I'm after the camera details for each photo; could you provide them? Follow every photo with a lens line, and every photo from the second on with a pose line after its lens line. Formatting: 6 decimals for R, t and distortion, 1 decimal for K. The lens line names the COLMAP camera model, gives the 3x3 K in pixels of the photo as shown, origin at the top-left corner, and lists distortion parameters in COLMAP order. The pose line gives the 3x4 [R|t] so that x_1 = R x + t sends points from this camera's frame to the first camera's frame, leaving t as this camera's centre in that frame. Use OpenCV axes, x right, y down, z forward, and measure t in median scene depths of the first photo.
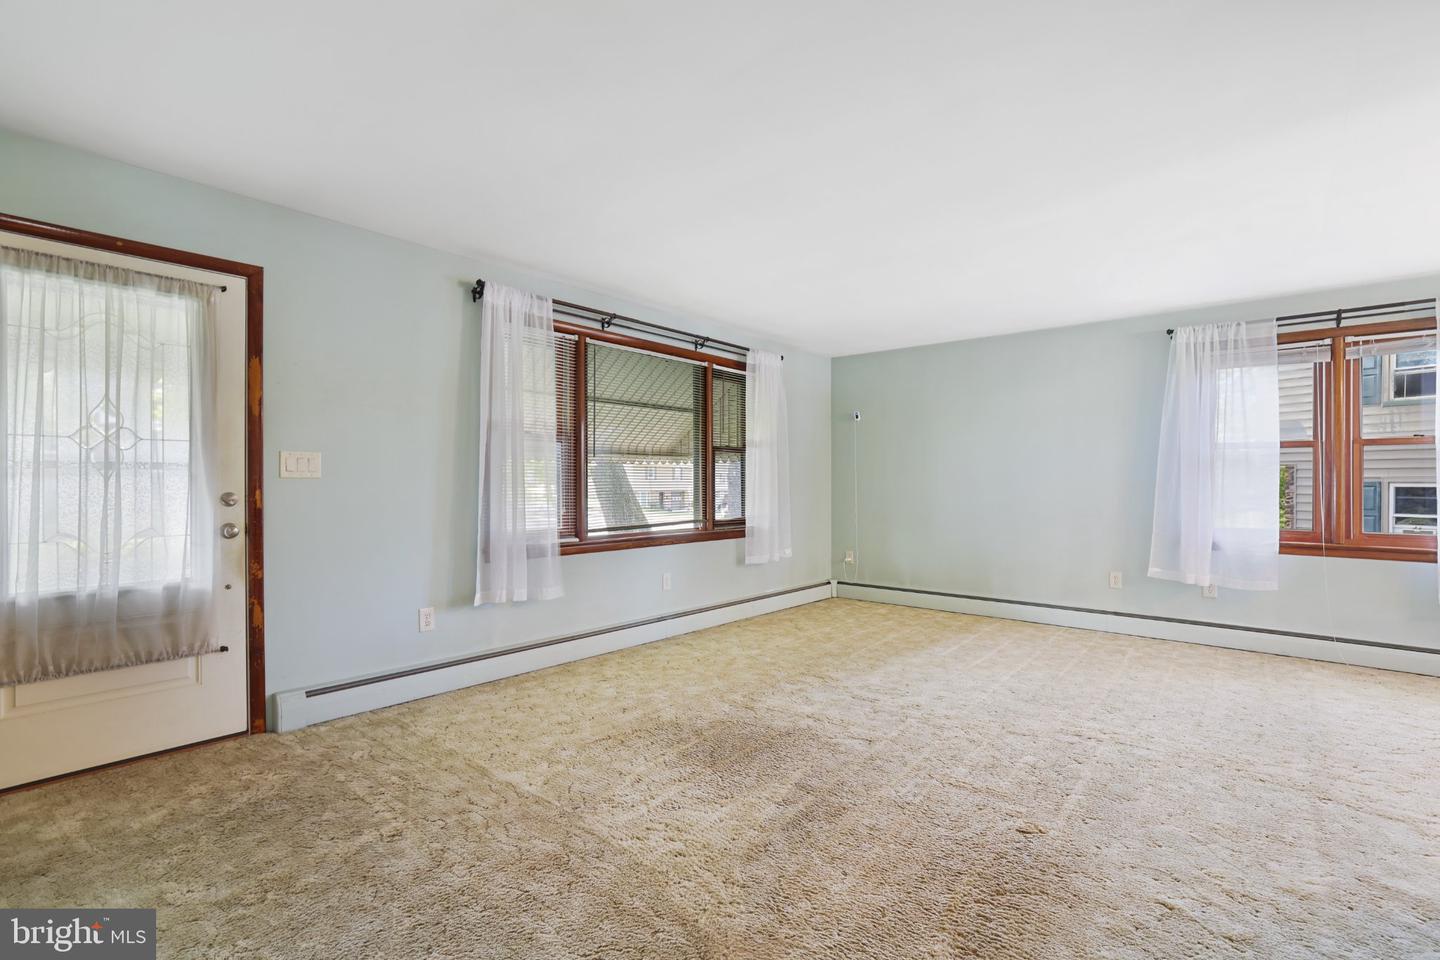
lens RADIAL K [[653.0, 0, 712.8], [0, 653.0, 485.9], [0, 0, 1]] dist [-0.033057, 0.007897]
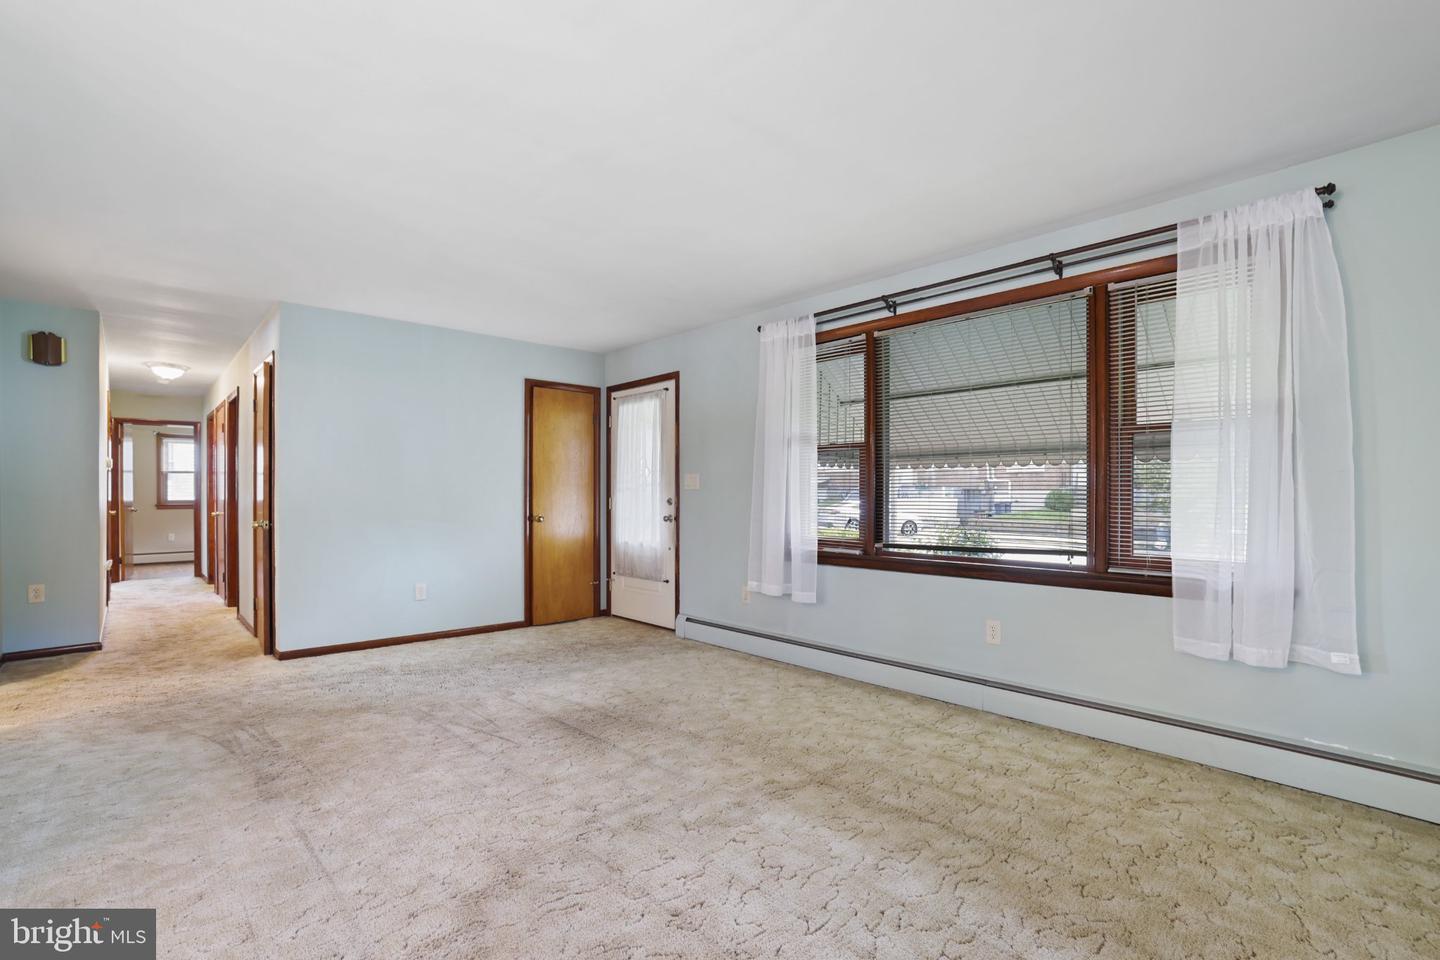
lens RADIAL K [[653.0, 0, 725.1], [0, 653.0, 501.4], [0, 0, 1]] dist [-0.033057, 0.007897]
pose [[-0.088953, 0.013555, -0.995944, 0.779610], [-0.001248, 0.999905, 0.013720, -0.003768], [0.996035, 0.002463, -0.088928, 0.929702]]
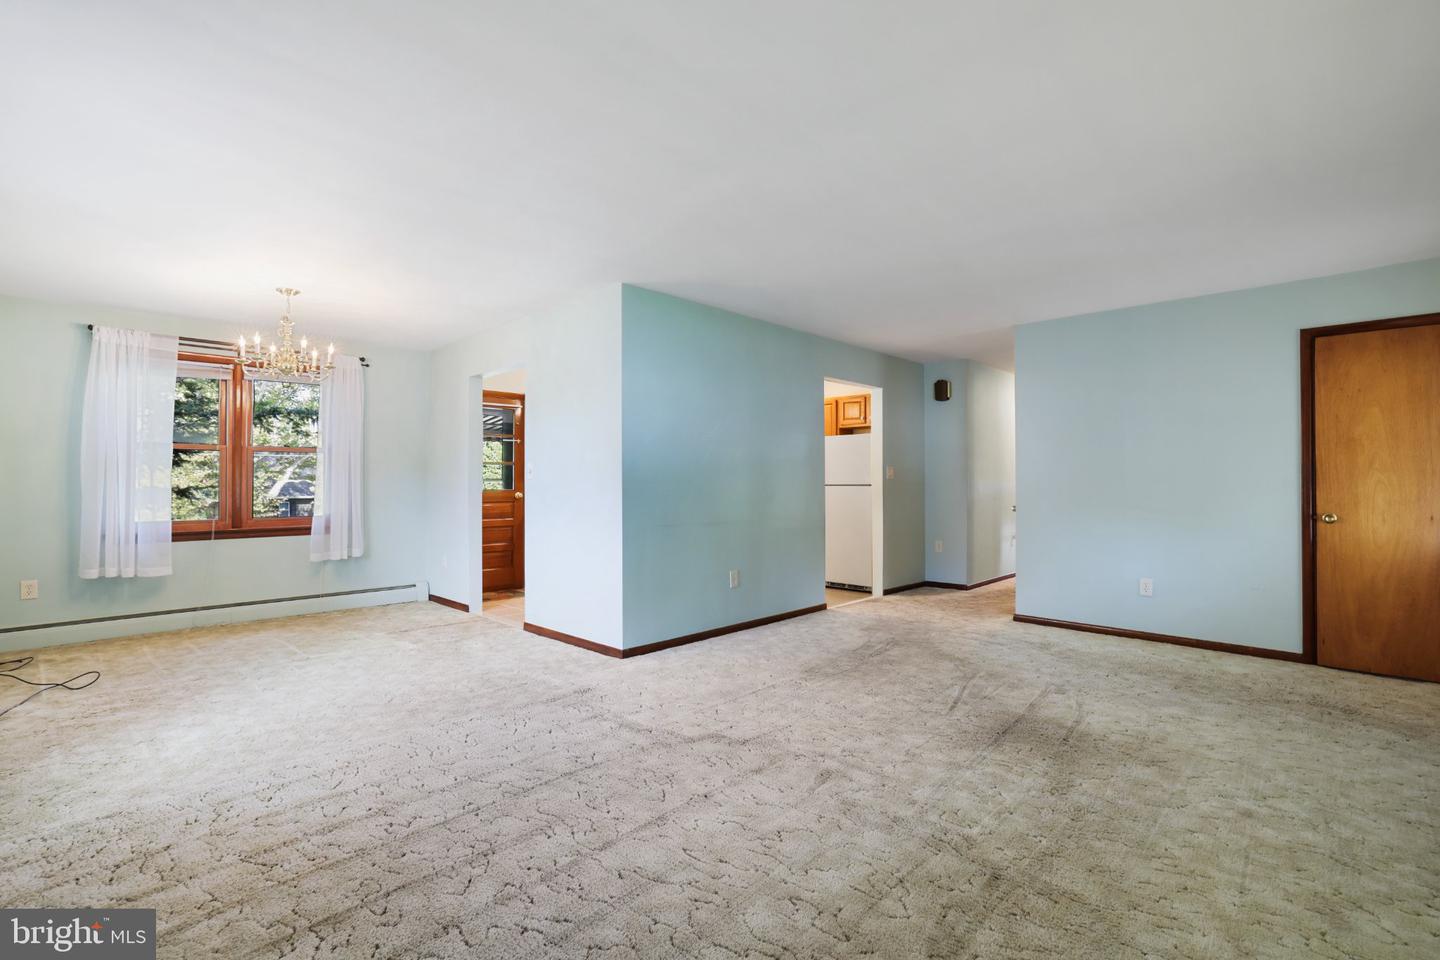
lens RADIAL K [[653.0, 0, 714.3], [0, 653.0, 481.0], [0, 0, 1]] dist [-0.033057, 0.007897]
pose [[-0.998661, 0.003861, 0.051586, 0.327297], [0.003654, 0.999985, -0.004108, -0.003764], [-0.051601, -0.003914, -0.998660, 1.433934]]
